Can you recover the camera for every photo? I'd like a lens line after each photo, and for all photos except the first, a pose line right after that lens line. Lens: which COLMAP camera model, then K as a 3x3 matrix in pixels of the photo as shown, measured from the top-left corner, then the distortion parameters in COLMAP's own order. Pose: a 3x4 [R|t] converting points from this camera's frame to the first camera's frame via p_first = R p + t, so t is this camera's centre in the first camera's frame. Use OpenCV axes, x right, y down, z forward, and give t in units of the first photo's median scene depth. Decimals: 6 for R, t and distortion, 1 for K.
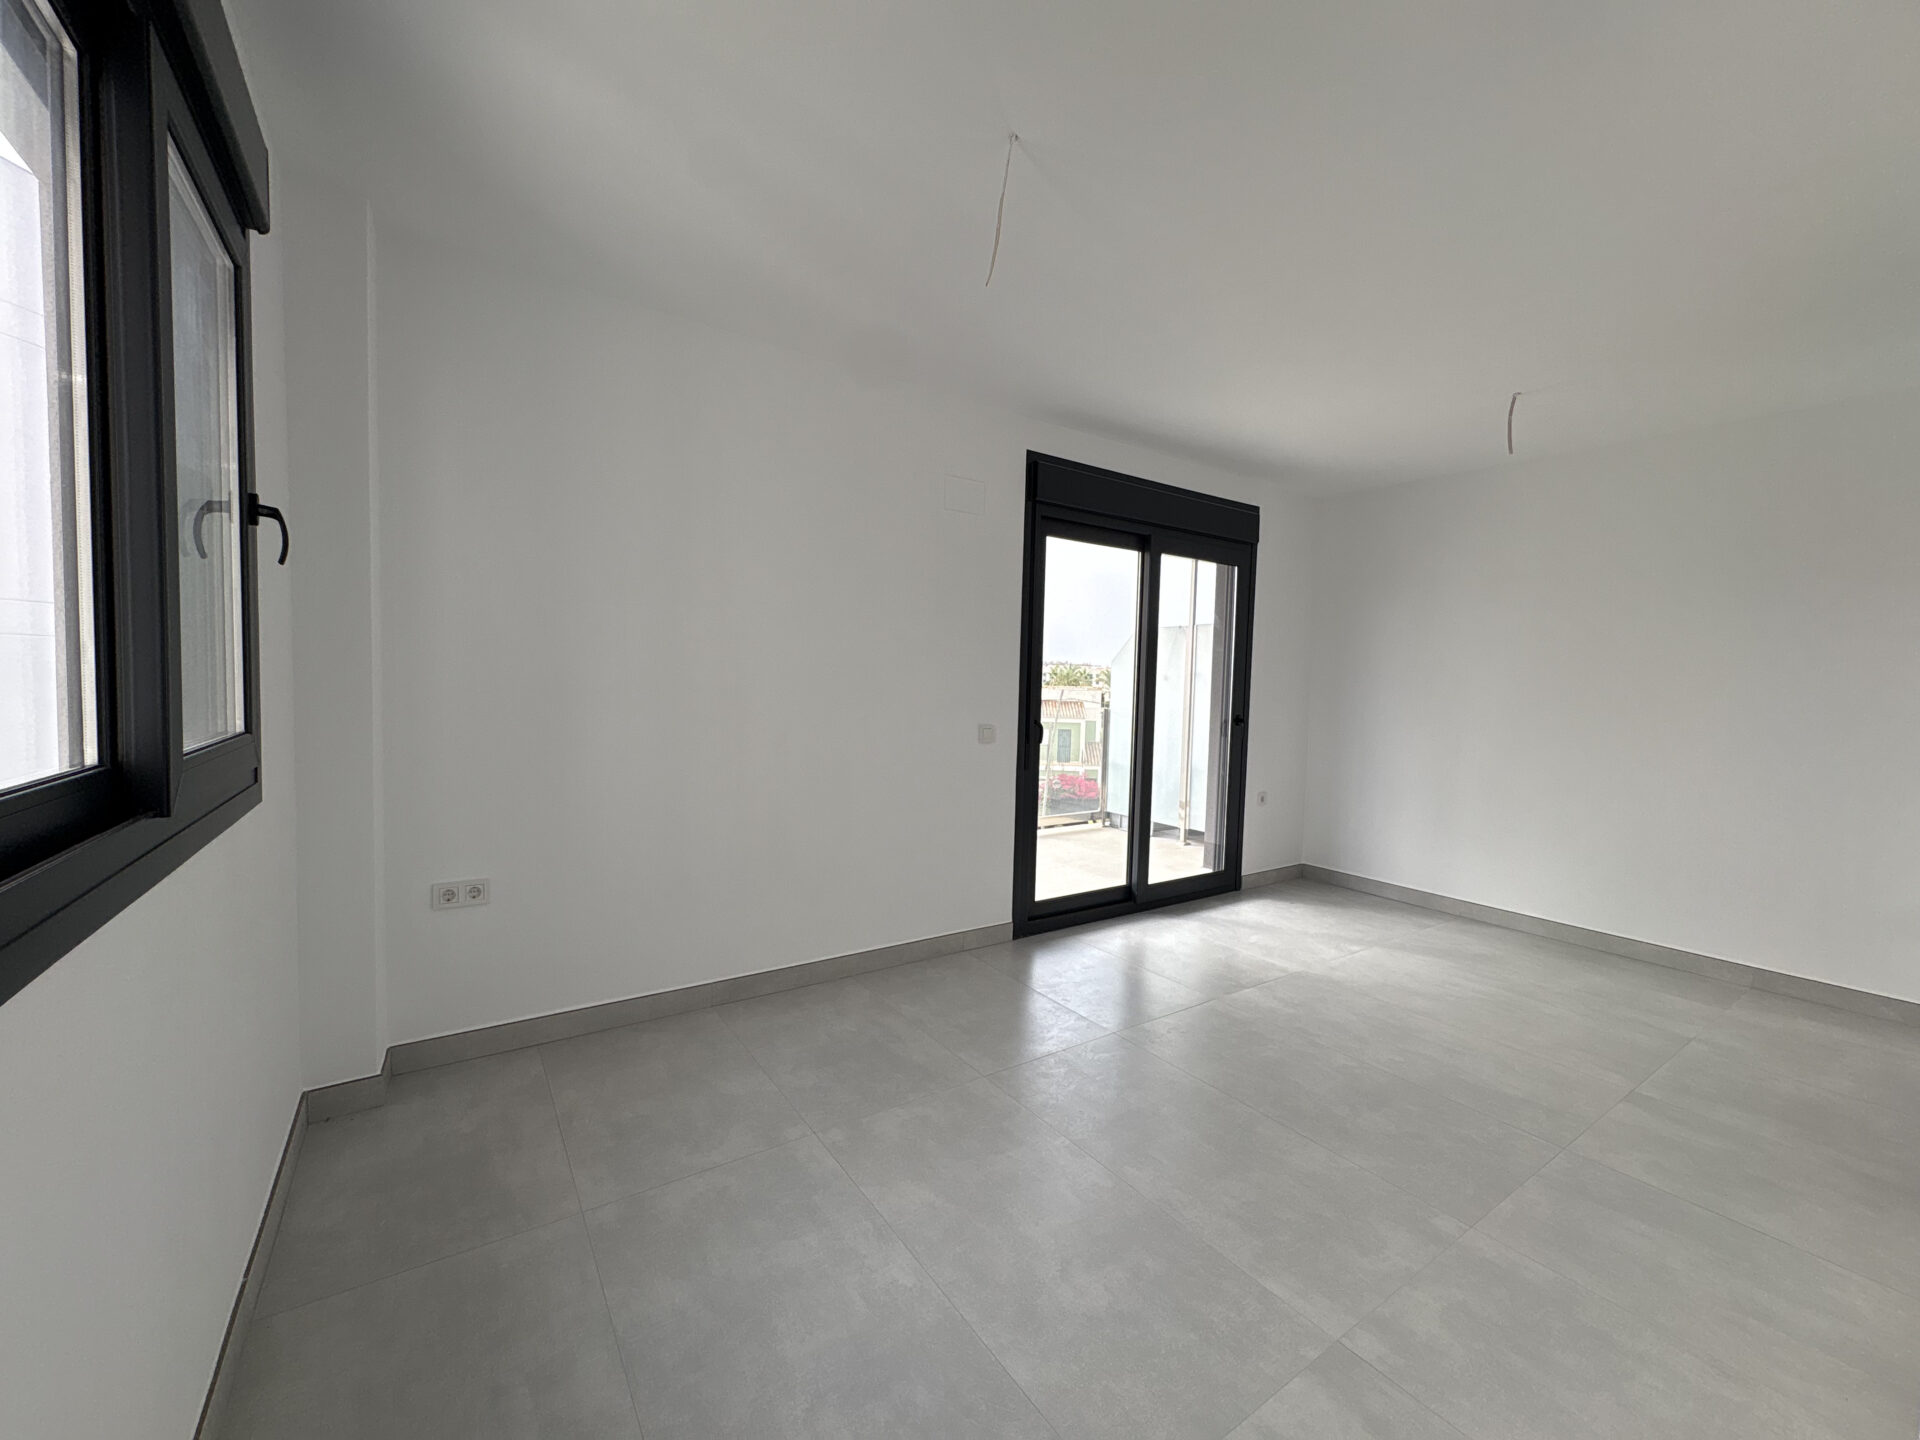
lens RADIAL K [[770.6, 0, 959.9], [0, 770.6, 718.1], [0, 0, 1]] dist [0.006372, -0.000610]
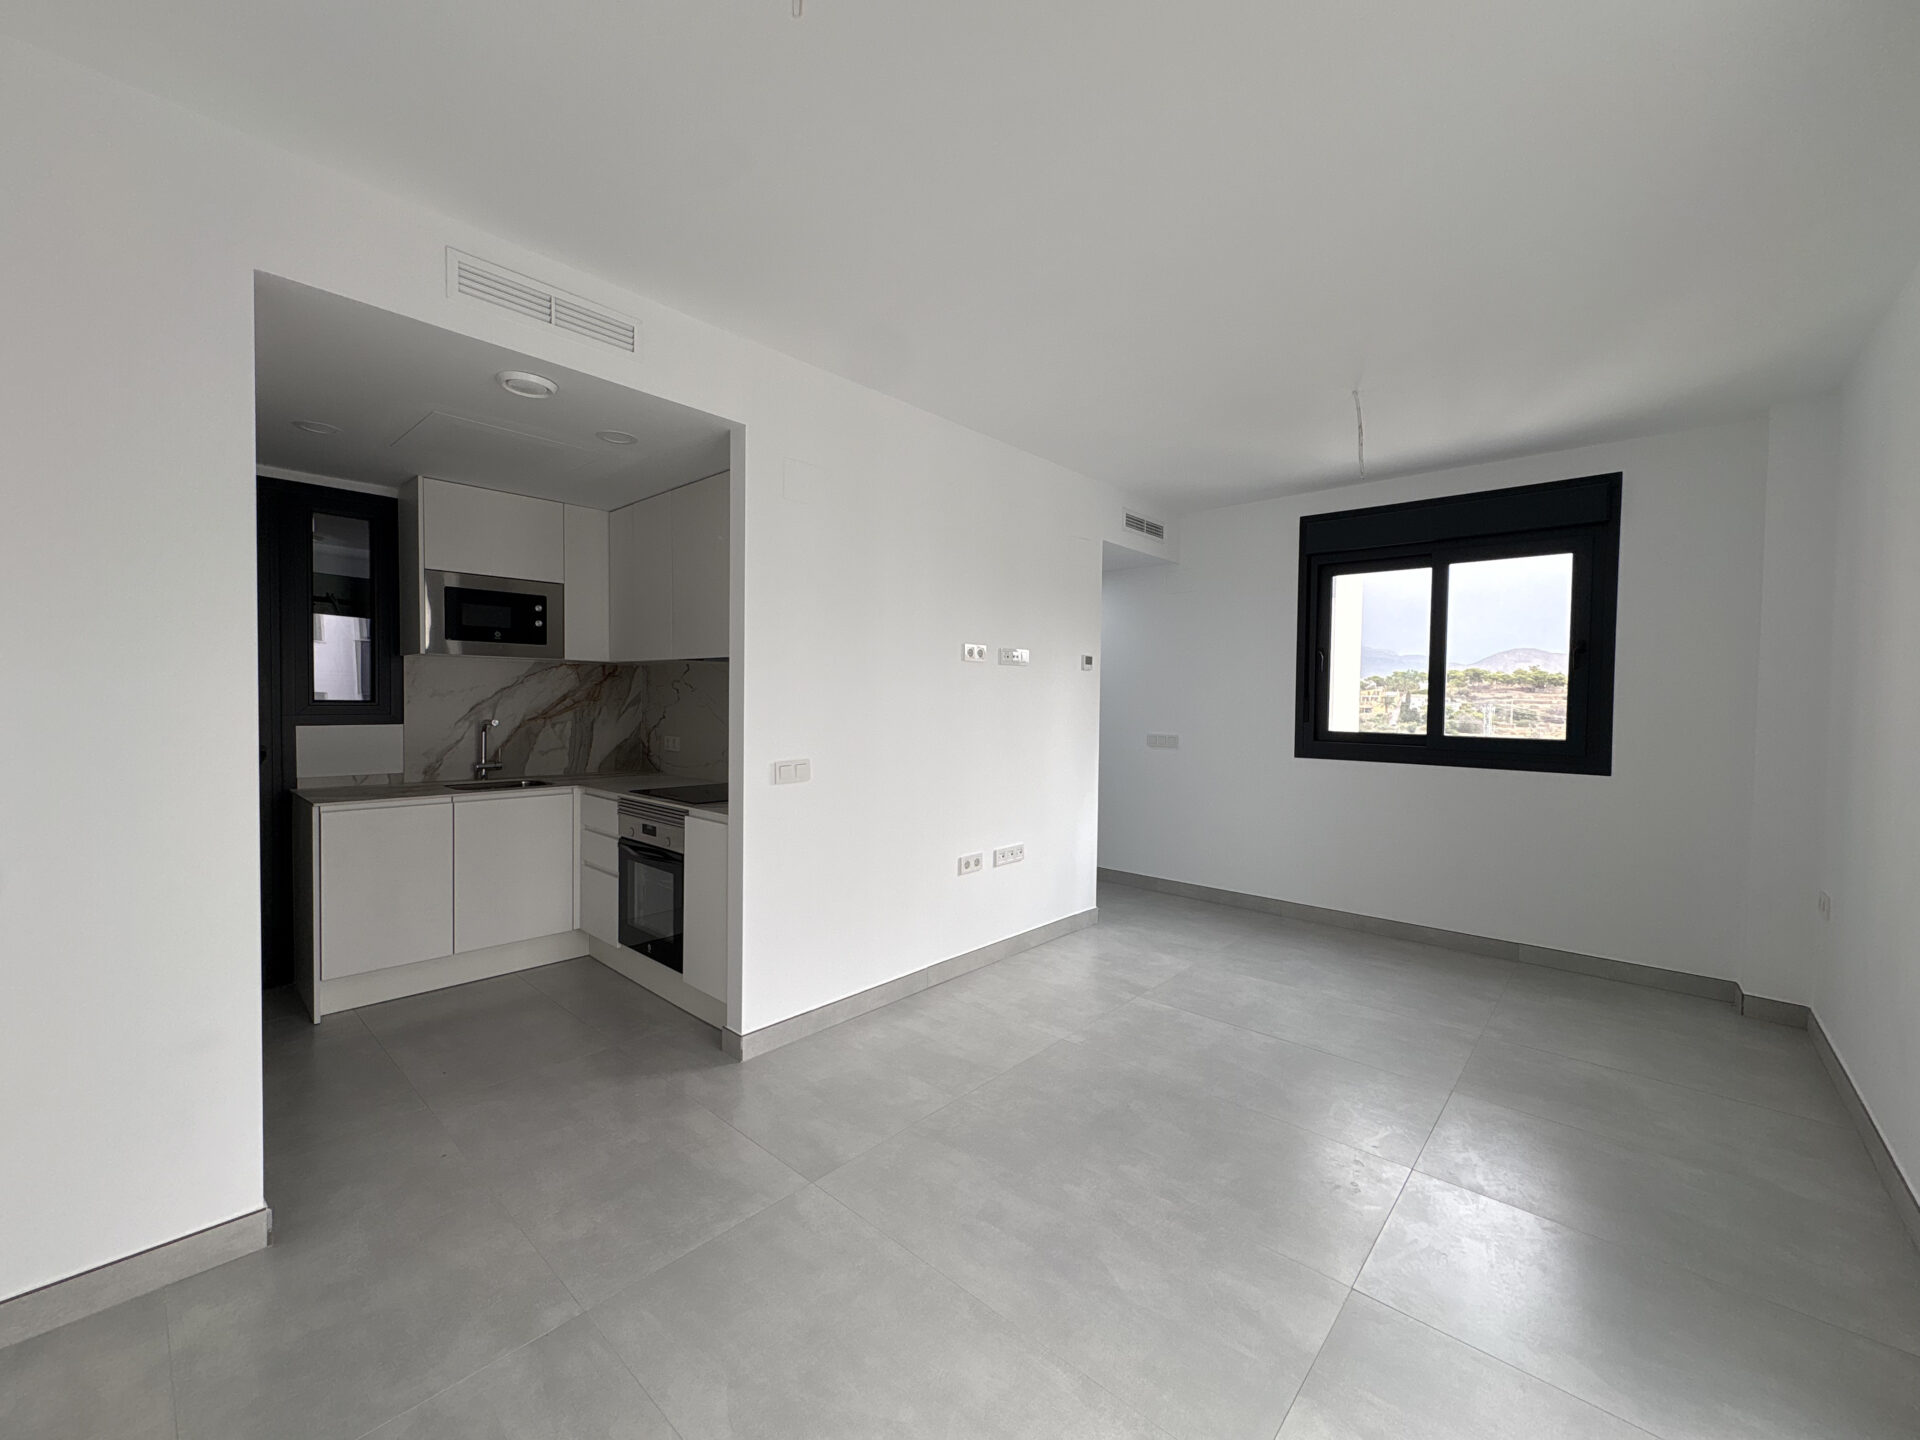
lens RADIAL K [[766.2, 0, 962.3], [0, 766.2, 719.4], [0, 0, 1]] dist [0.001643, 0.000023]
pose [[-0.970976, -0.033085, -0.236879, 0.637757], [-0.050985, 0.996254, 0.069842, -0.049684], [0.233681, 0.079892, -0.969026, 1.233858]]
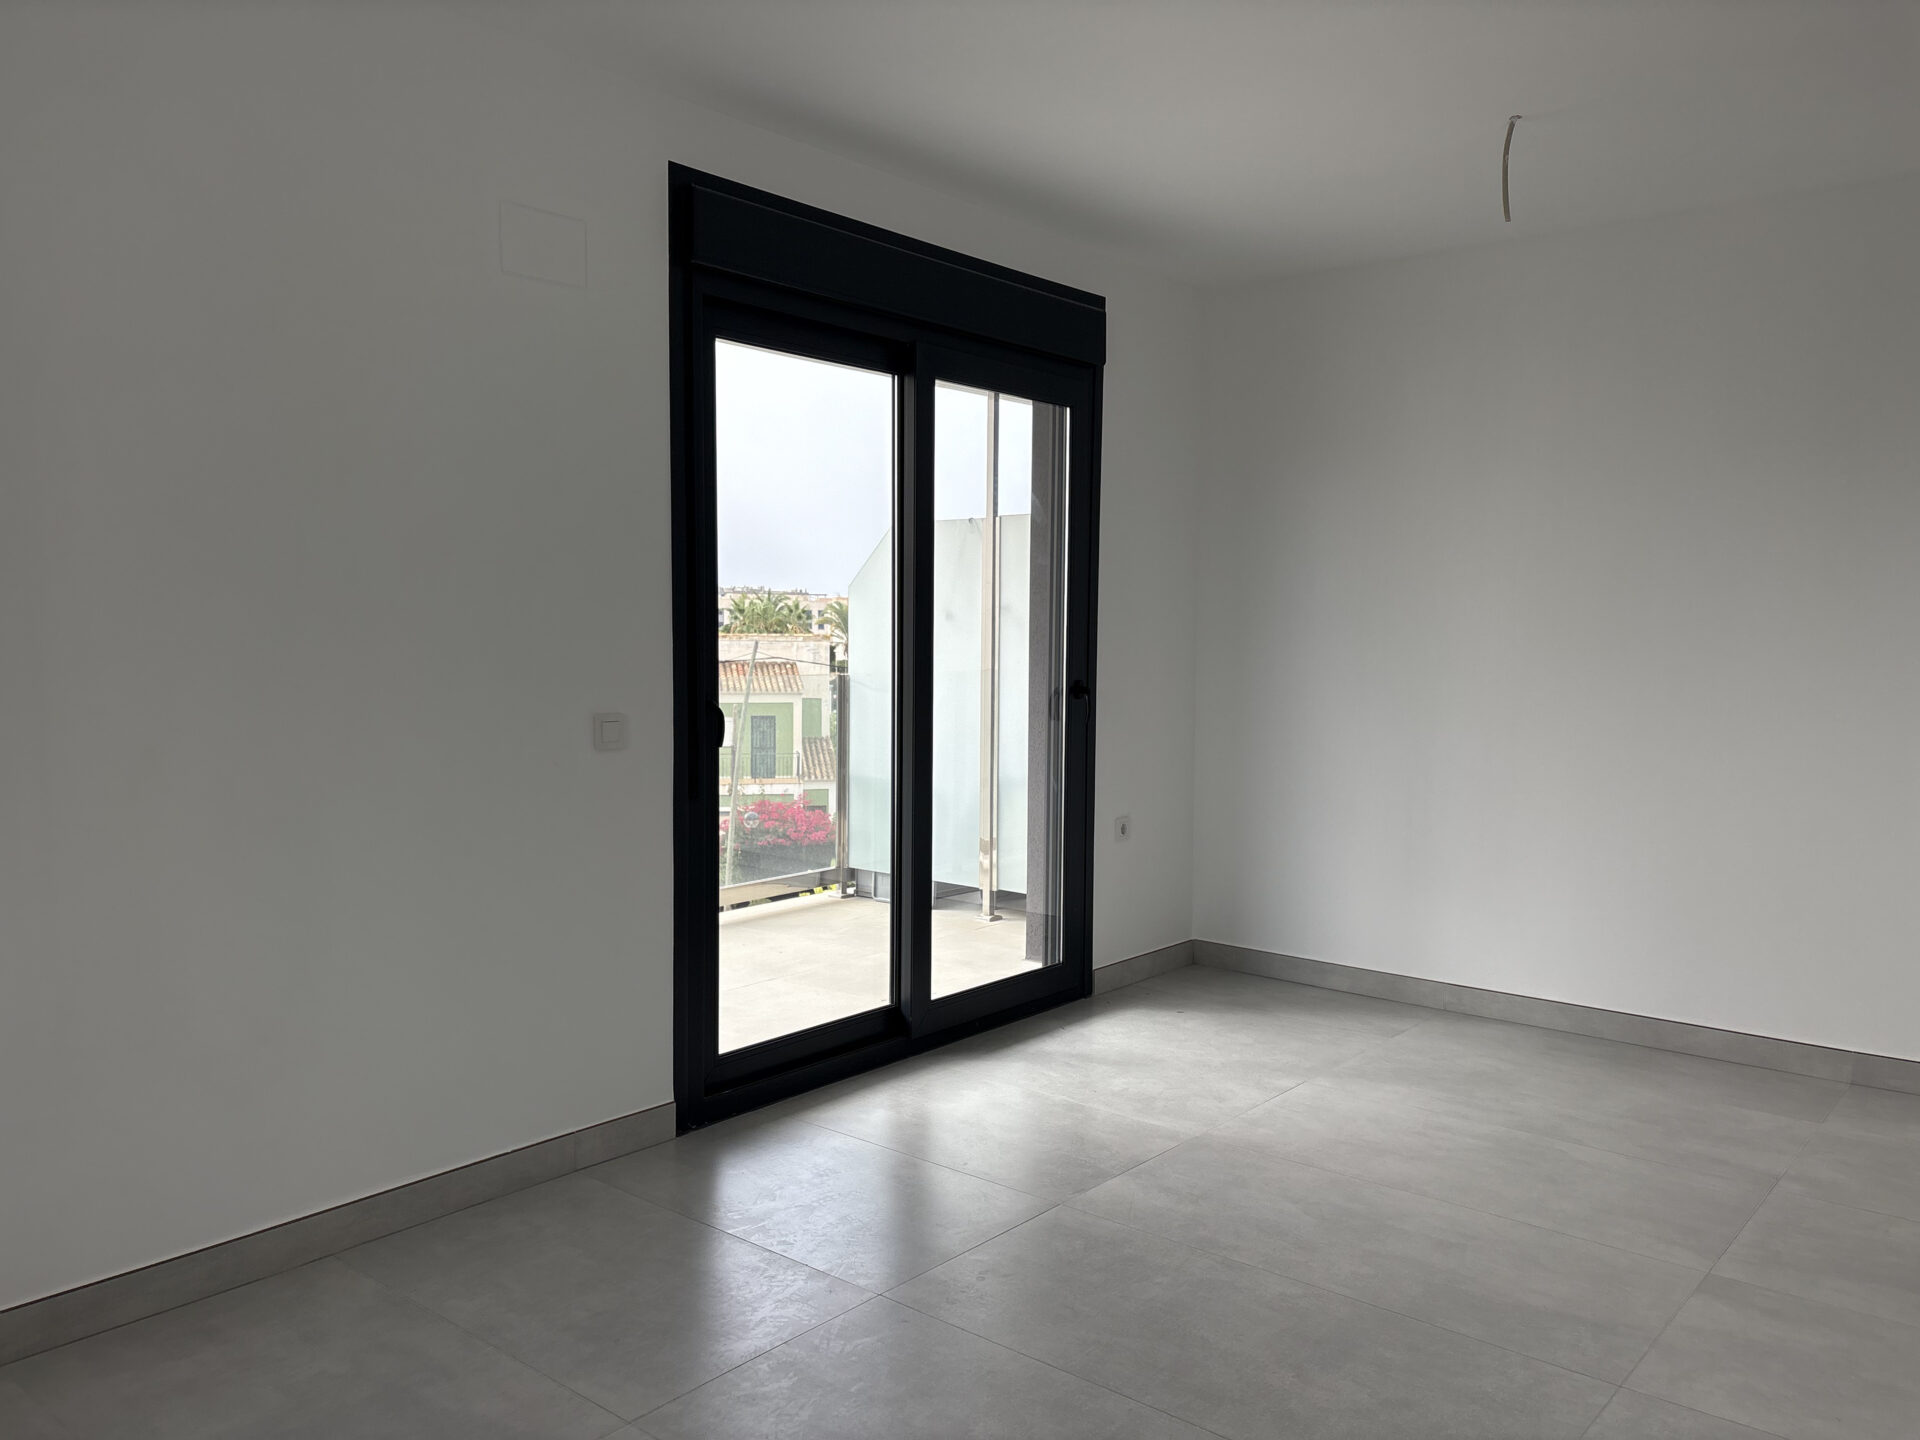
lens RADIAL K [[1458.4, 0, 955.9], [0, 1458.4, 726.3], [0, 0, 1]] dist [0.039713, -0.029953]
pose [[0.964028, -0.037213, 0.263184, 0.001750], [0.031467, 0.999166, 0.026018, -0.000842], [-0.263933, -0.016800, 0.964395, 0.026909]]
